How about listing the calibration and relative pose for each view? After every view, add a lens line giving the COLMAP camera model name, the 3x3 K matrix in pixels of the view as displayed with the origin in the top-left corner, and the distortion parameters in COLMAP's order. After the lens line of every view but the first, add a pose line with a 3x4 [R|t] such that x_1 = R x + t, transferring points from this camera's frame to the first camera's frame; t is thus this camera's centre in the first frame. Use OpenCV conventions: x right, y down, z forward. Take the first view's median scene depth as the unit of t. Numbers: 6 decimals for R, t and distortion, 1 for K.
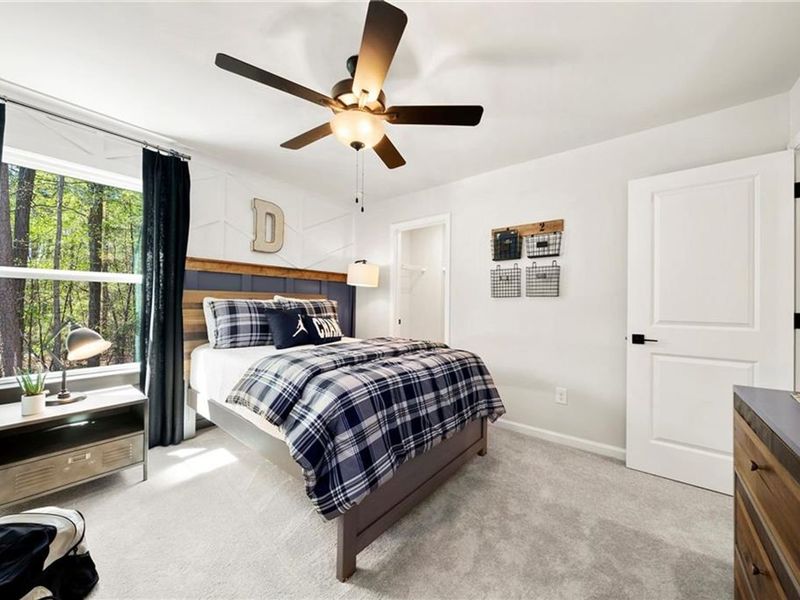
lens RADIAL K [[315.5, 0, 401.2], [0, 315.5, 298.1], [0, 0, 1]] dist [-0.004022, -0.000140]
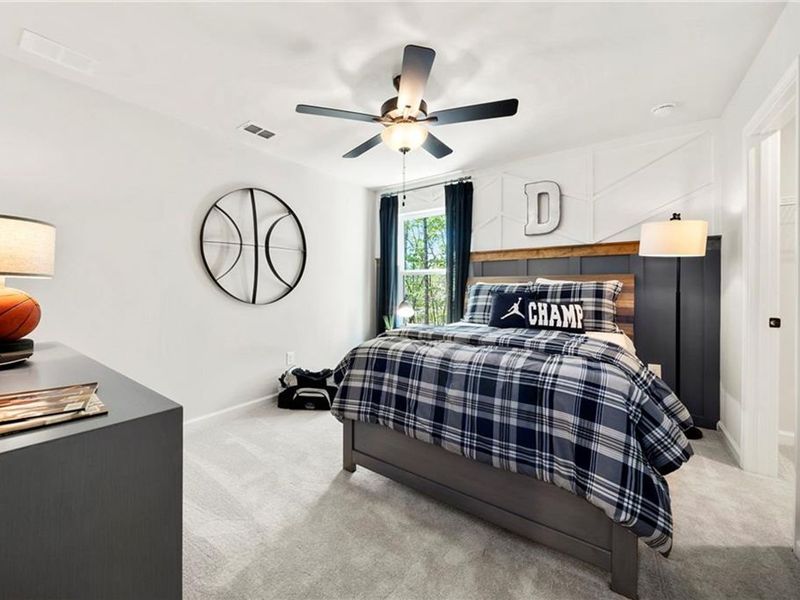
lens RADIAL K [[351.4, 0, 400.2], [0, 351.4, 295.4], [0, 0, 1]] dist [-0.002617, -0.000194]
pose [[0.013145, 0.017480, -0.999761, 0.806870], [0.019287, 0.999657, 0.017731, 0.020587], [0.999728, -0.019515, 0.012803, 0.670366]]
